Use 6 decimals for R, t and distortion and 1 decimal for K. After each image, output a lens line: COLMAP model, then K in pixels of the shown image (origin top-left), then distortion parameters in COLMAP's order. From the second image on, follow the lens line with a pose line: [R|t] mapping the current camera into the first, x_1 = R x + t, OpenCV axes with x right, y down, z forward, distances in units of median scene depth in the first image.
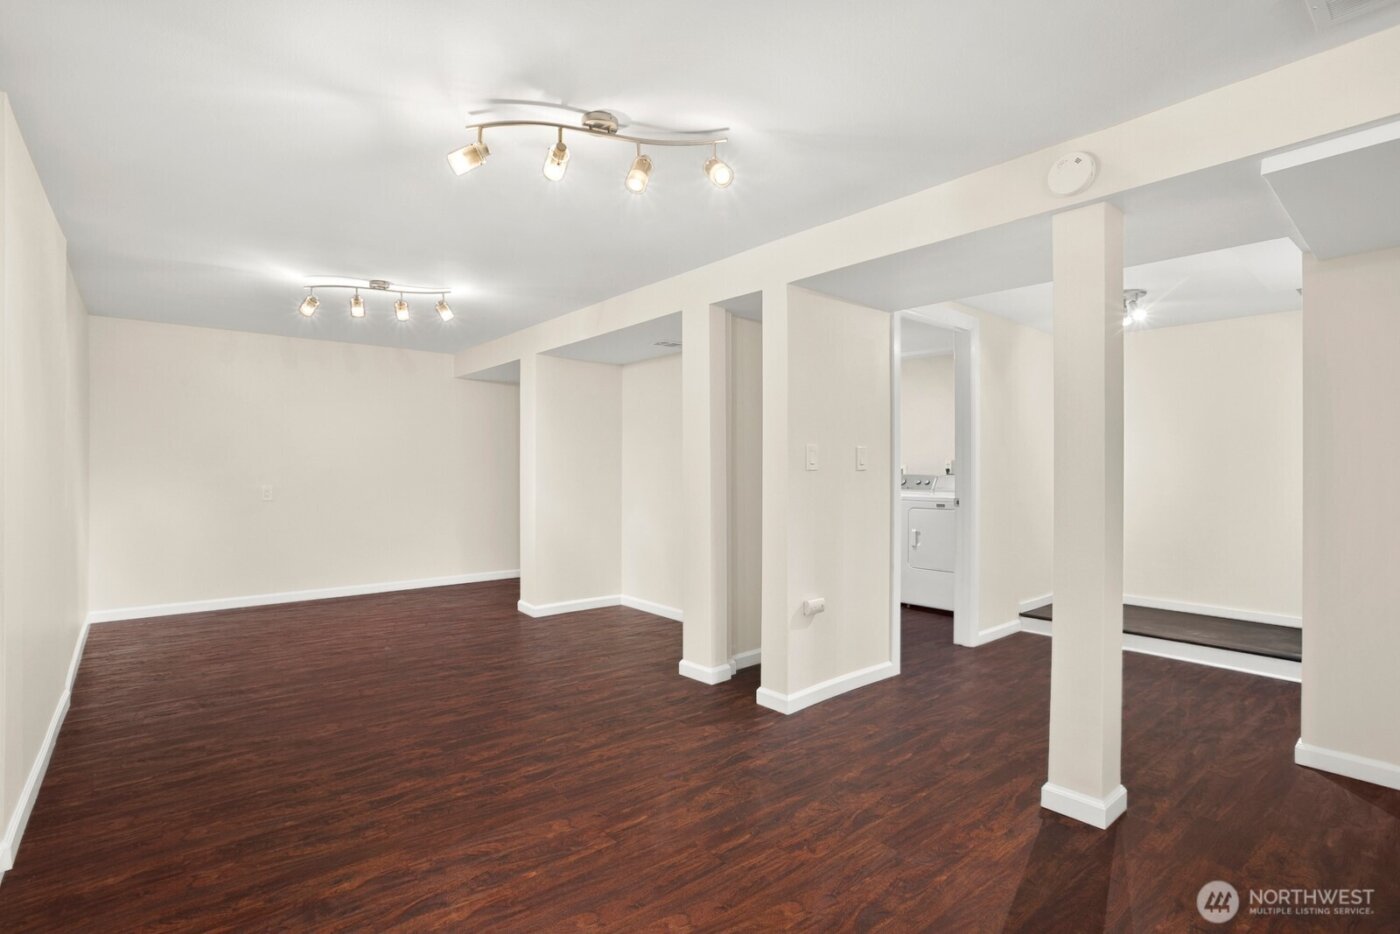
lens RADIAL K [[674.6, 0, 699.2], [0, 674.6, 459.4], [0, 0, 1]] dist [-0.035254, 0.000084]
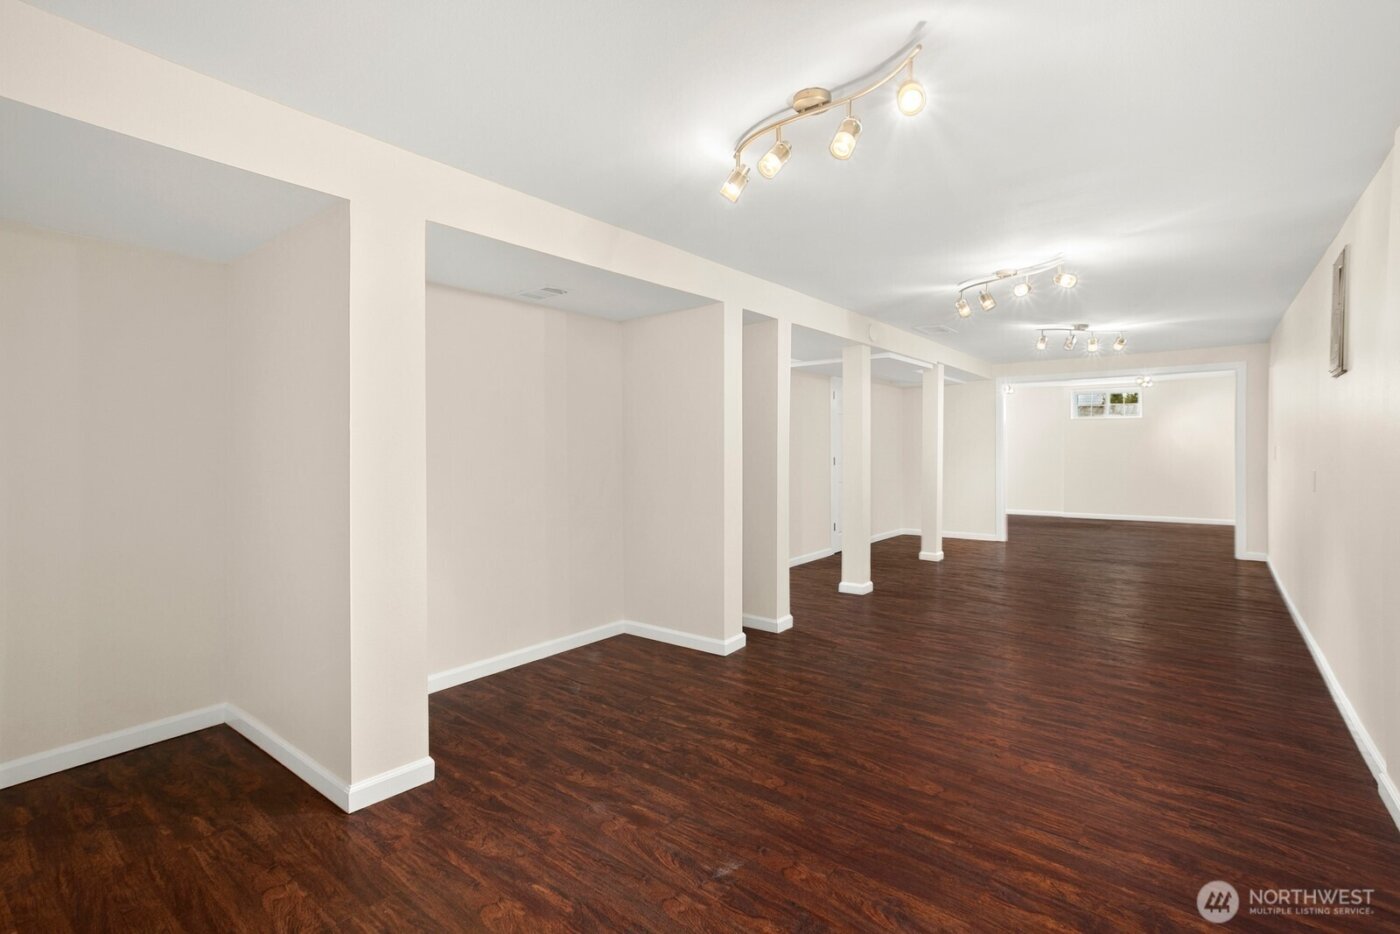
lens RADIAL K [[674.6, 0, 668.0], [0, 674.6, 459.6], [0, 0, 1]] dist [-0.035254, 0.000084]
pose [[-0.188893, -0.005792, 0.981981, -1.431459], [0.007611, 0.999944, 0.007362, 0.016816], [-0.981968, 0.008865, -0.188838, 1.799766]]
